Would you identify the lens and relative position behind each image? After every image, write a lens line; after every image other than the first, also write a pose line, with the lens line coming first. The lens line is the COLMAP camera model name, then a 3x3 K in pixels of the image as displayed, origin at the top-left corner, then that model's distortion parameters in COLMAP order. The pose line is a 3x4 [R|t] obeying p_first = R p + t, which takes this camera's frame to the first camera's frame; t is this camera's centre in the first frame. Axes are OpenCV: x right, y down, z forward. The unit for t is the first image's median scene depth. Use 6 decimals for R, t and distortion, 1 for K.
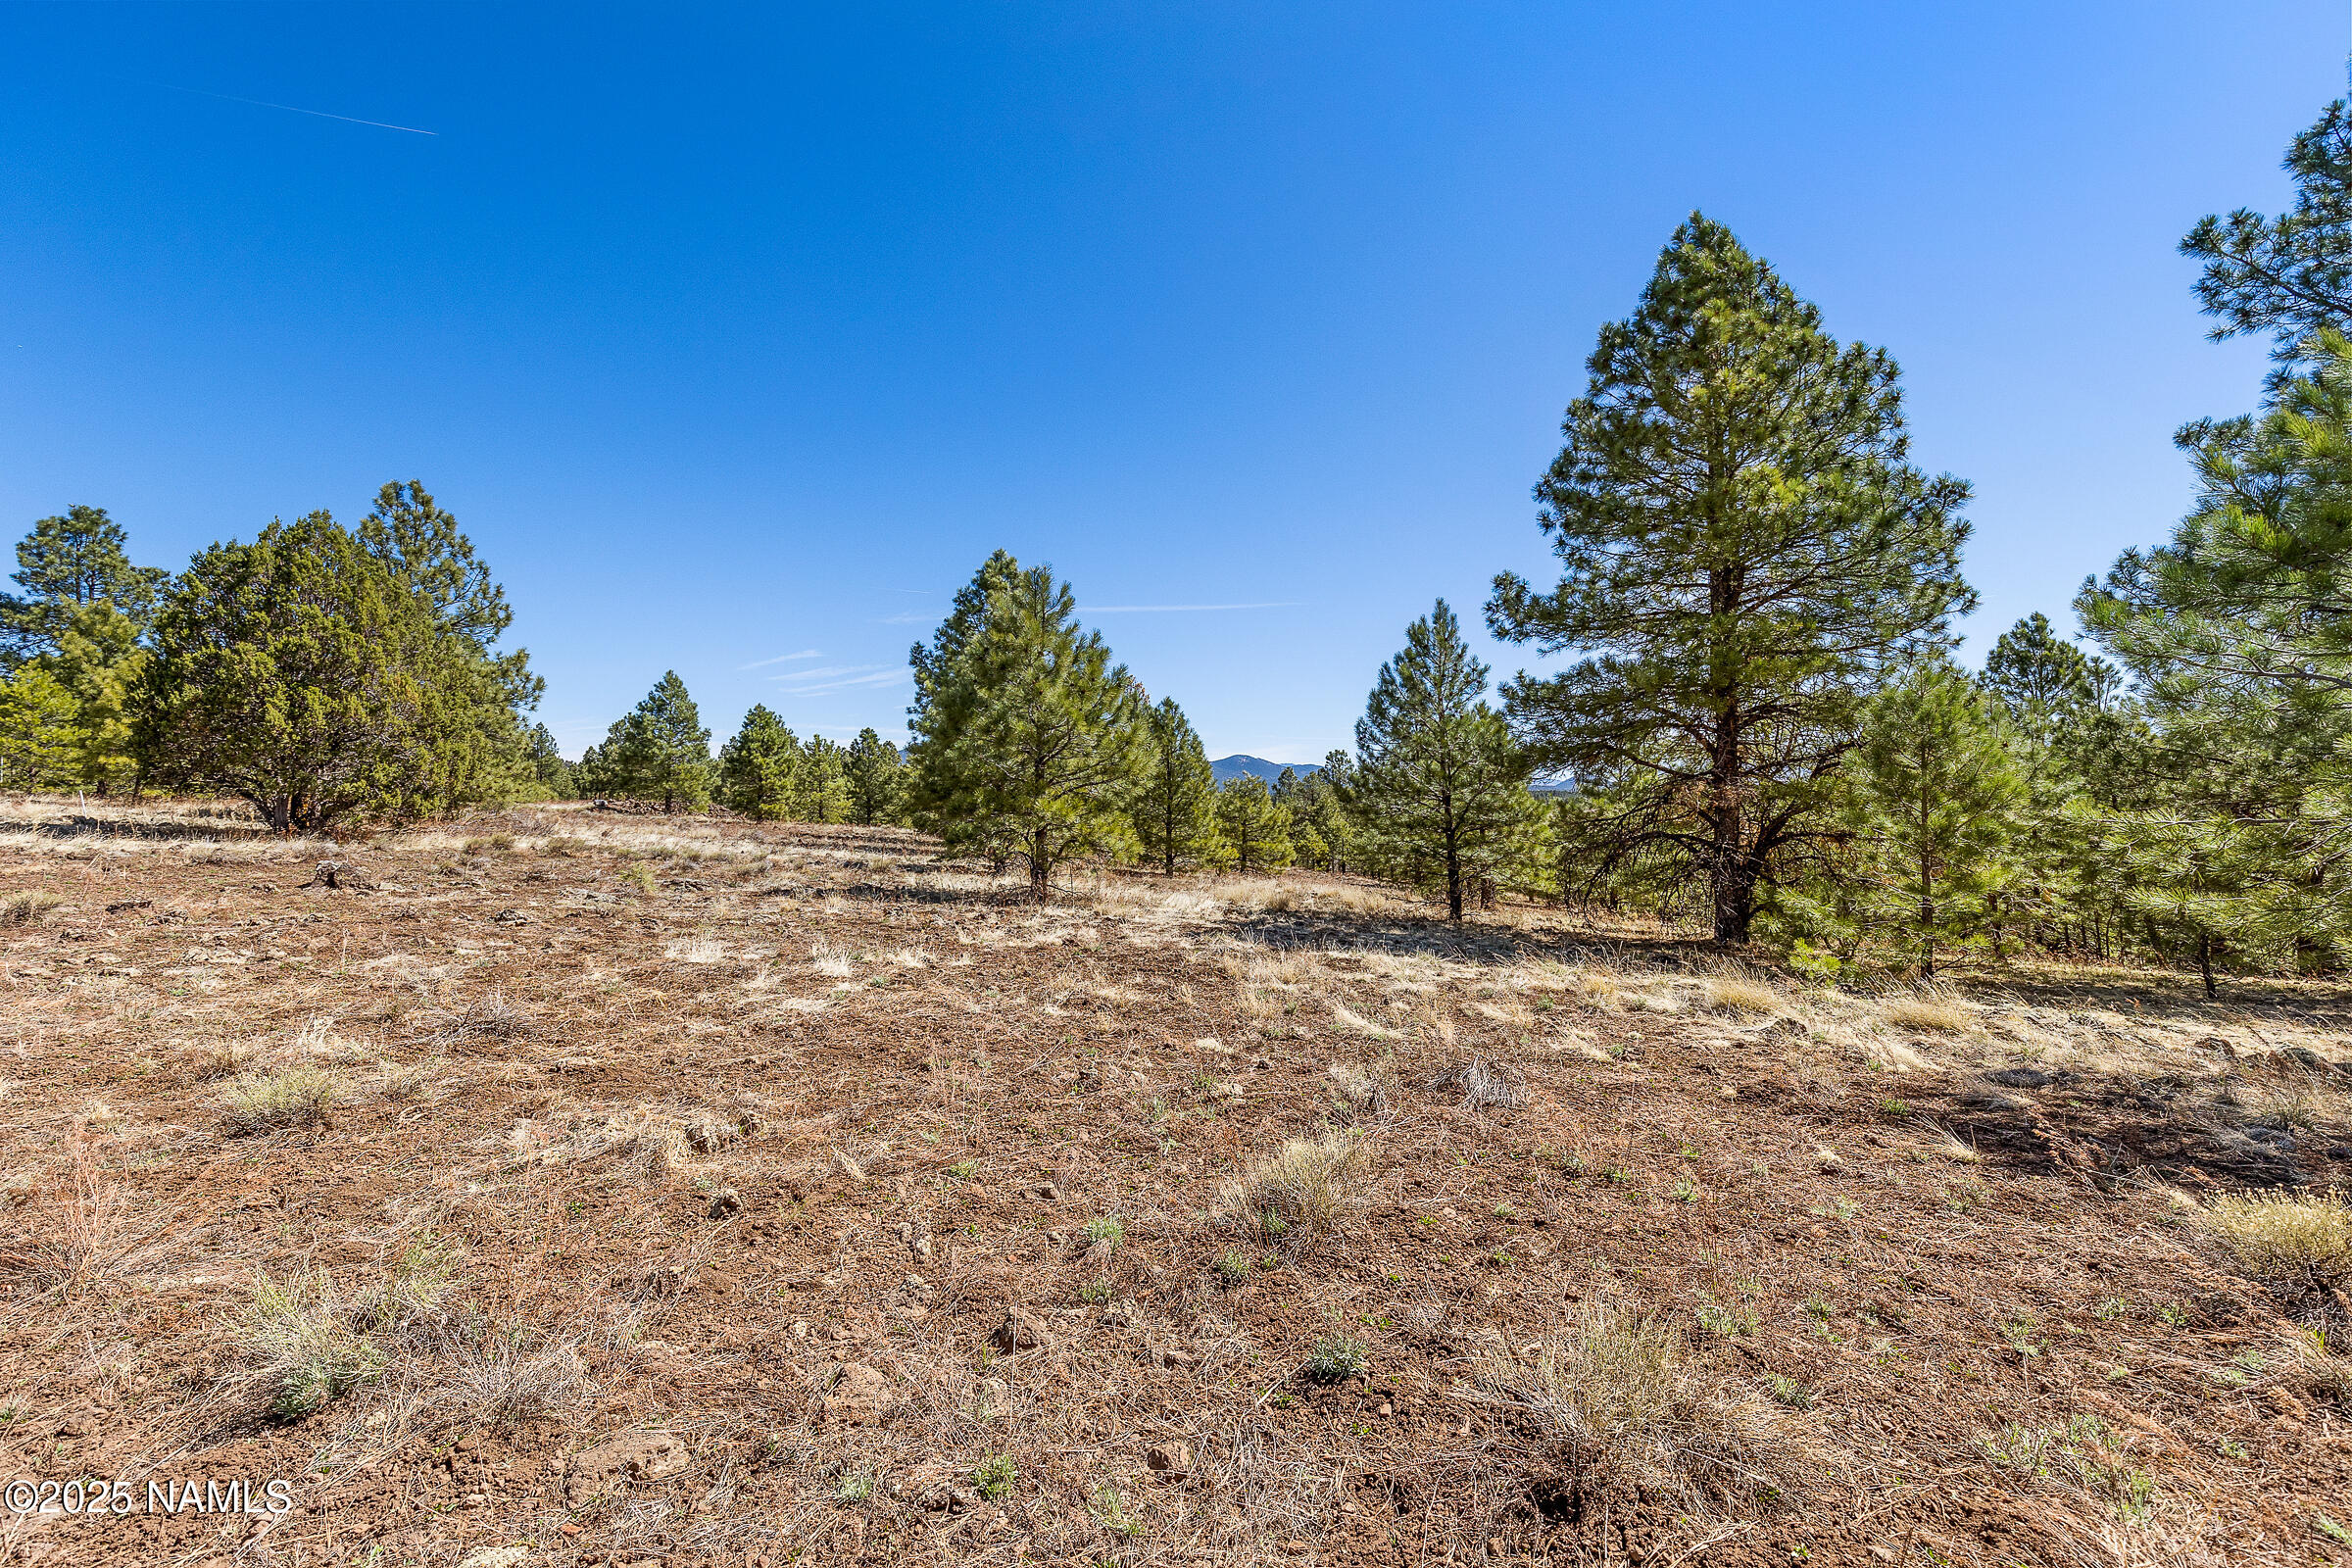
lens RADIAL K [[1042.4, 0, 1168.6], [0, 1042.4, 794.4], [0, 0, 1]] dist [0.003387, -0.000369]
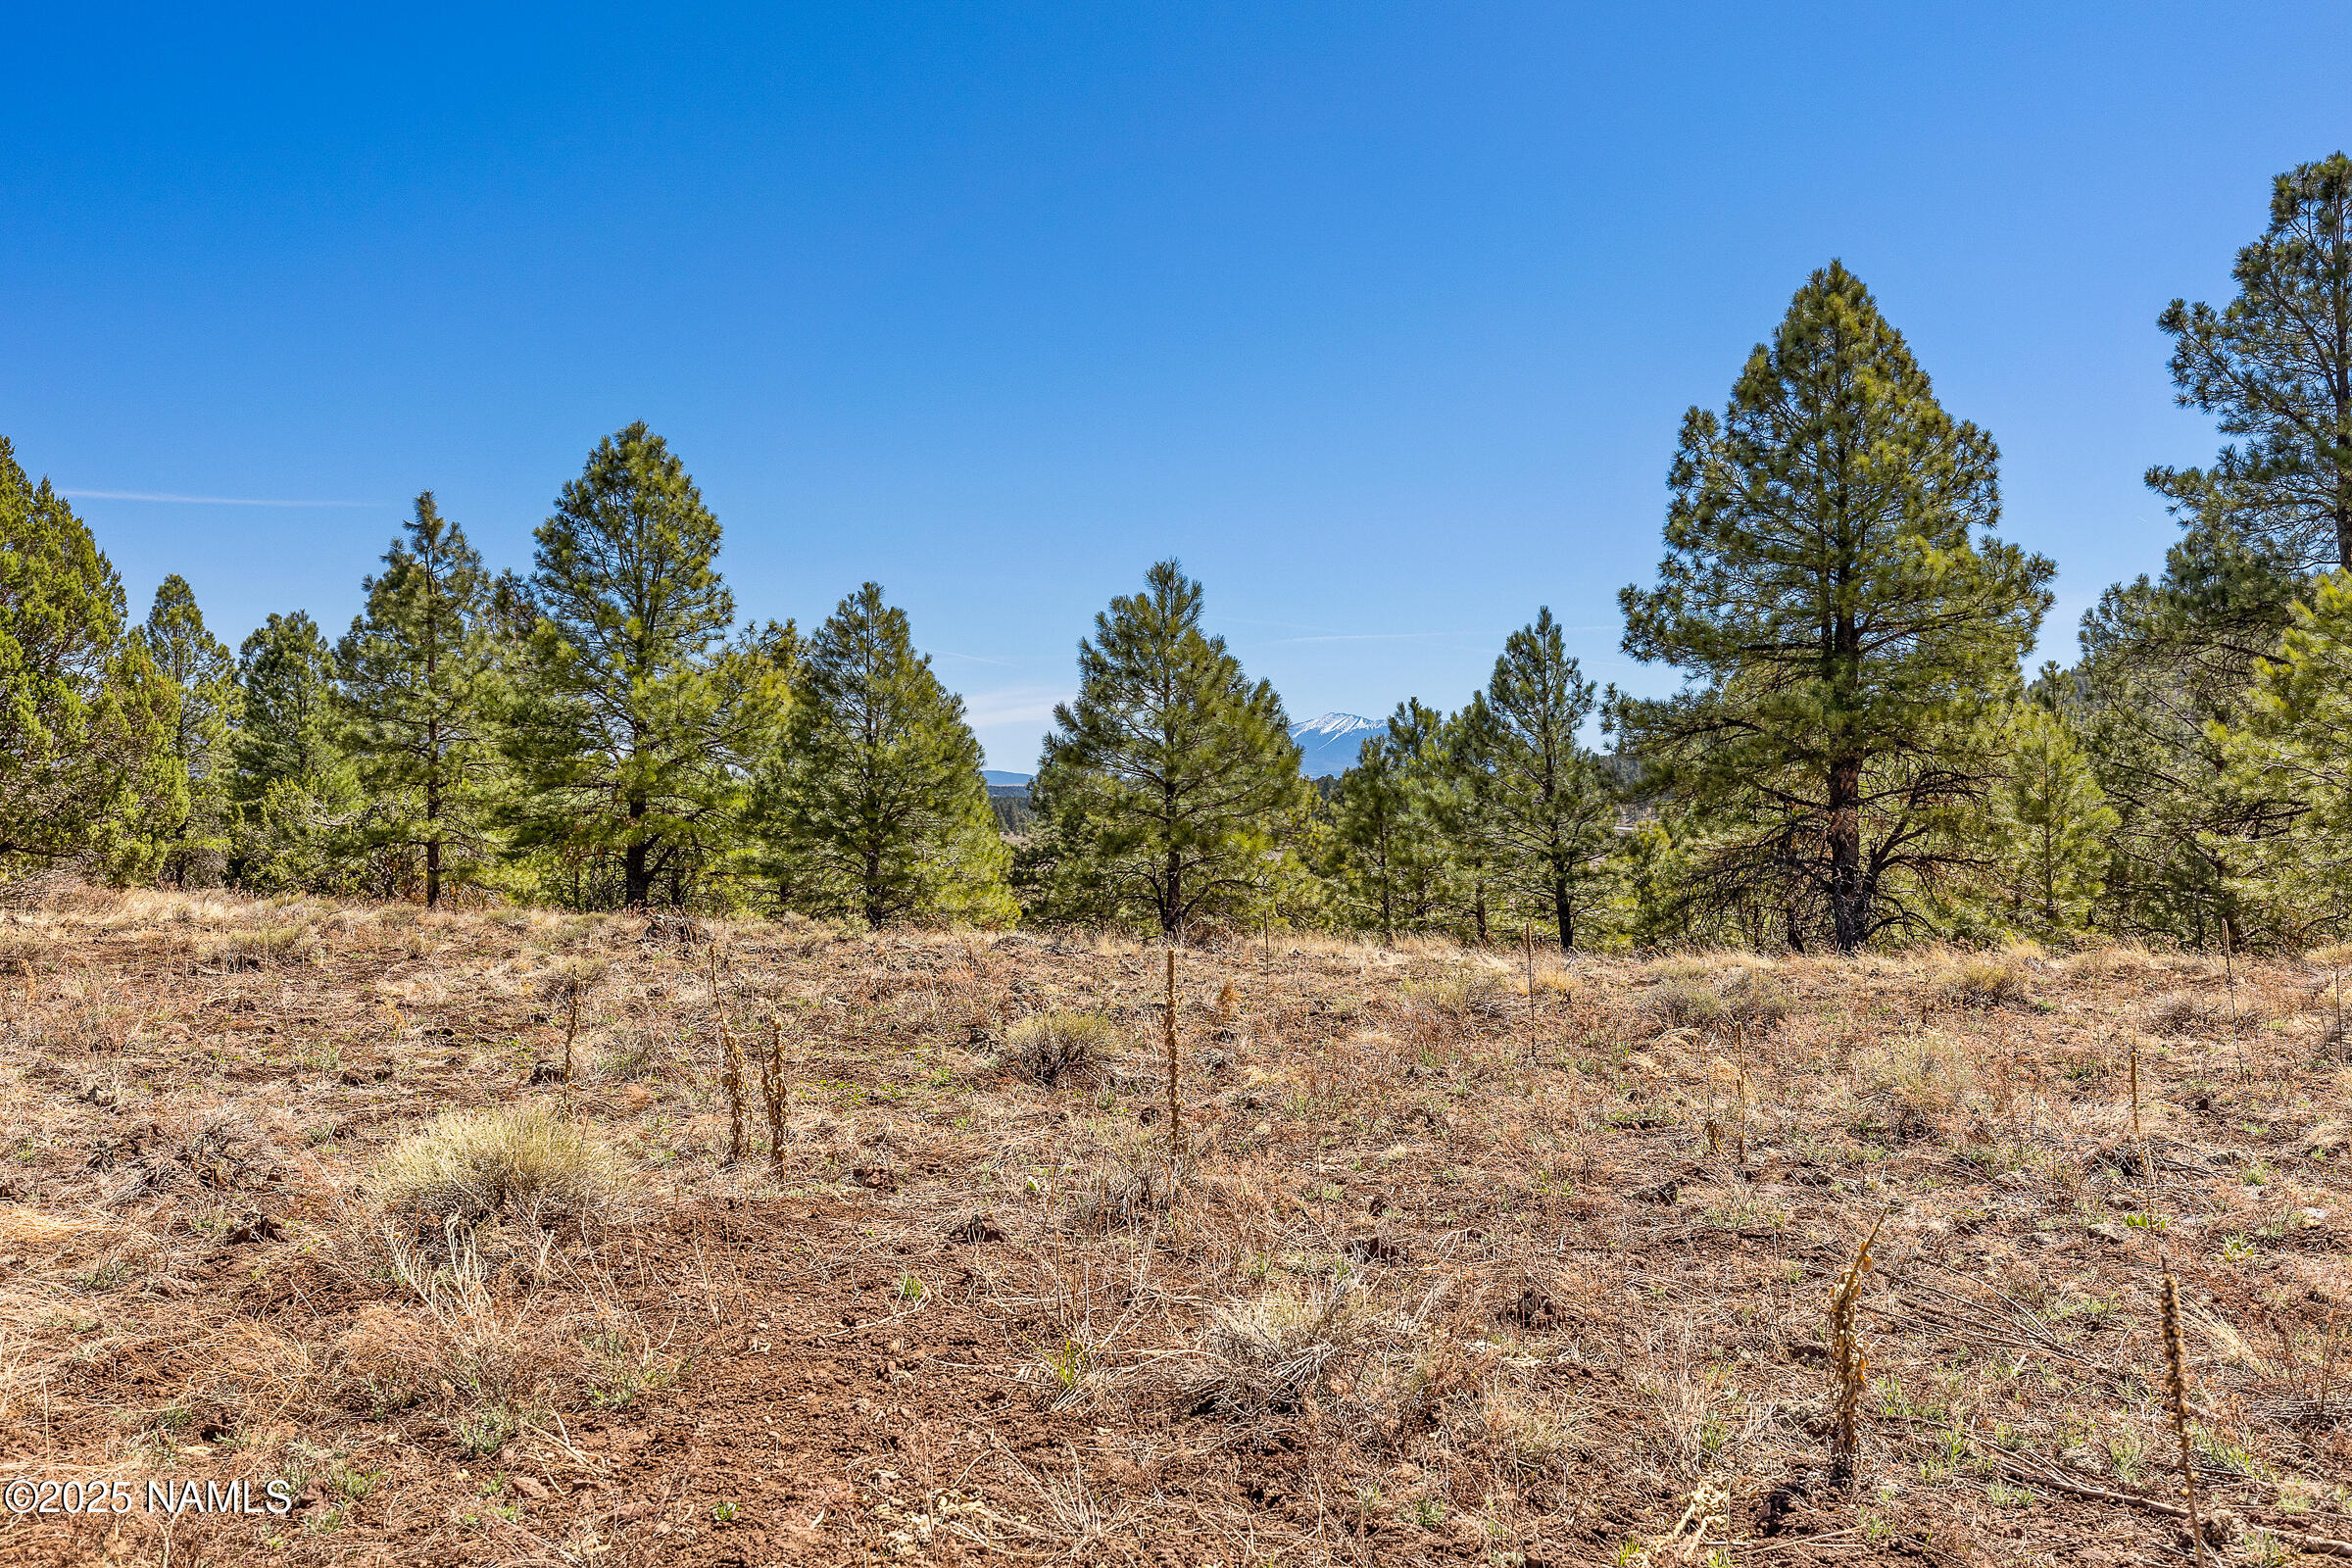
lens RADIAL K [[2120.1, 0, 1173.9], [0, 2120.1, 792.9], [0, 0, 1]] dist [-0.009787, -0.009833]
pose [[0.921784, -0.003468, 0.387688, -0.864037], [0.003715, 0.999993, 0.000111, -0.031037], [-0.387686, 0.001338, 0.921791, -0.657602]]
